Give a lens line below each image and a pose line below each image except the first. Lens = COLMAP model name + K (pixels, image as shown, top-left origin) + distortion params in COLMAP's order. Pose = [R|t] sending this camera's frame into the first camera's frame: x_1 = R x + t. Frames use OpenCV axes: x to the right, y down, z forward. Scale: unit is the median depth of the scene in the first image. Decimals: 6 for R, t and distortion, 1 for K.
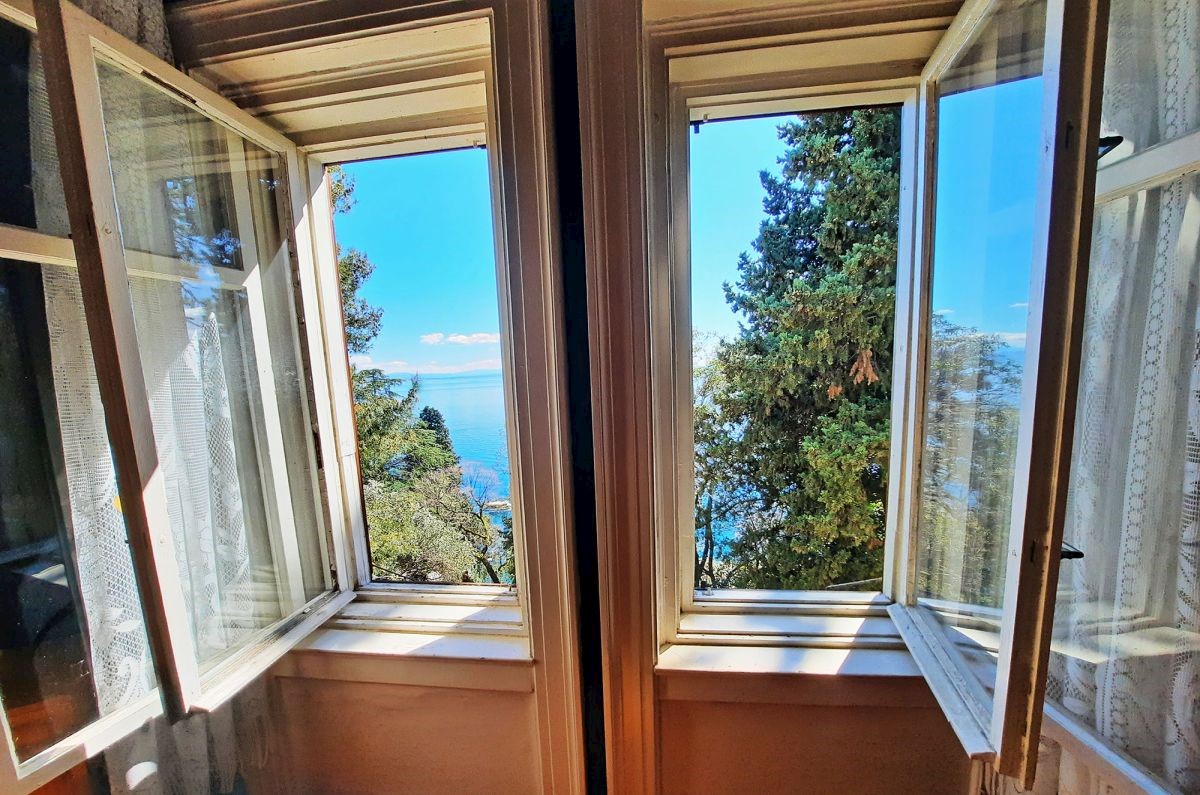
lens RADIAL K [[493.3, 0, 600.0], [0, 493.3, 397.5], [0, 0, 1]] dist [-0.000892, -0.000106]
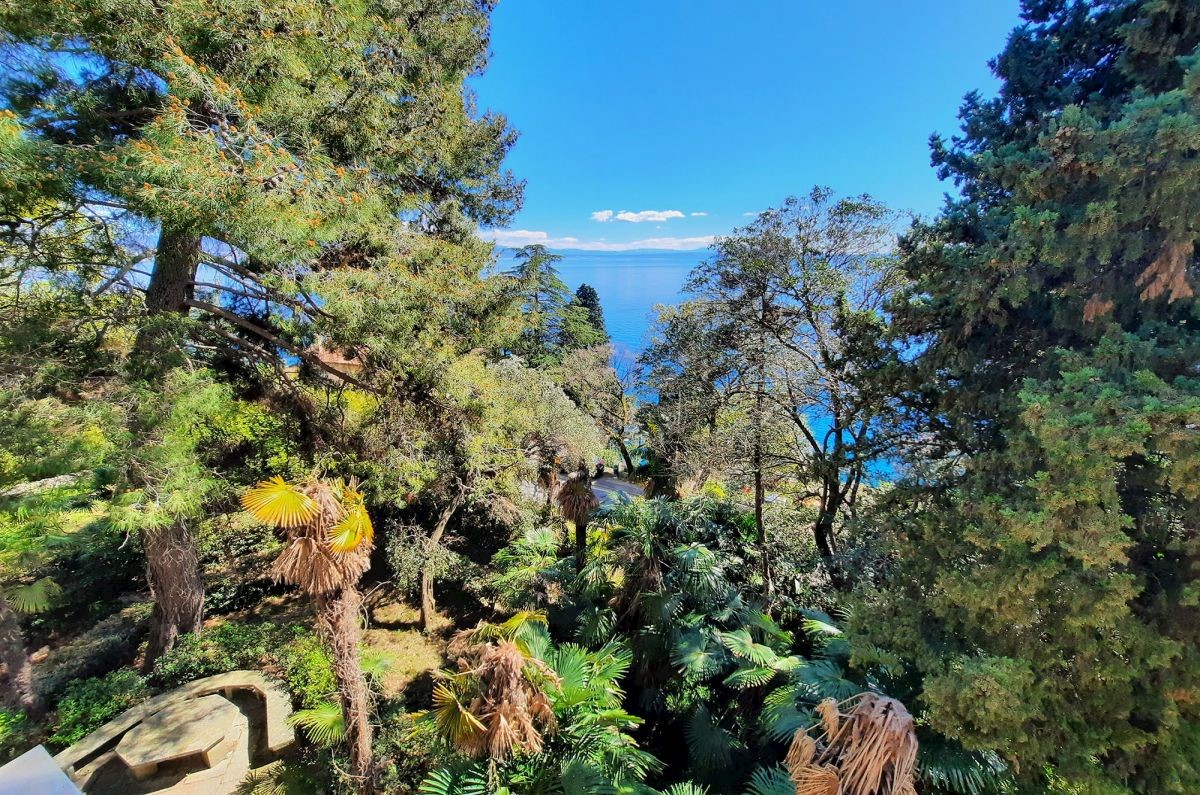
lens RADIAL K [[494.5, 0, 600.8], [0, 494.5, 383.7], [0, 0, 1]] dist [-0.021552, 0.000098]
pose [[0.949478, 0.113743, -0.292495, 0.058910], [-0.050752, 0.975392, 0.214555, -0.015292], [0.309701, -0.188871, 0.931887, 0.179746]]
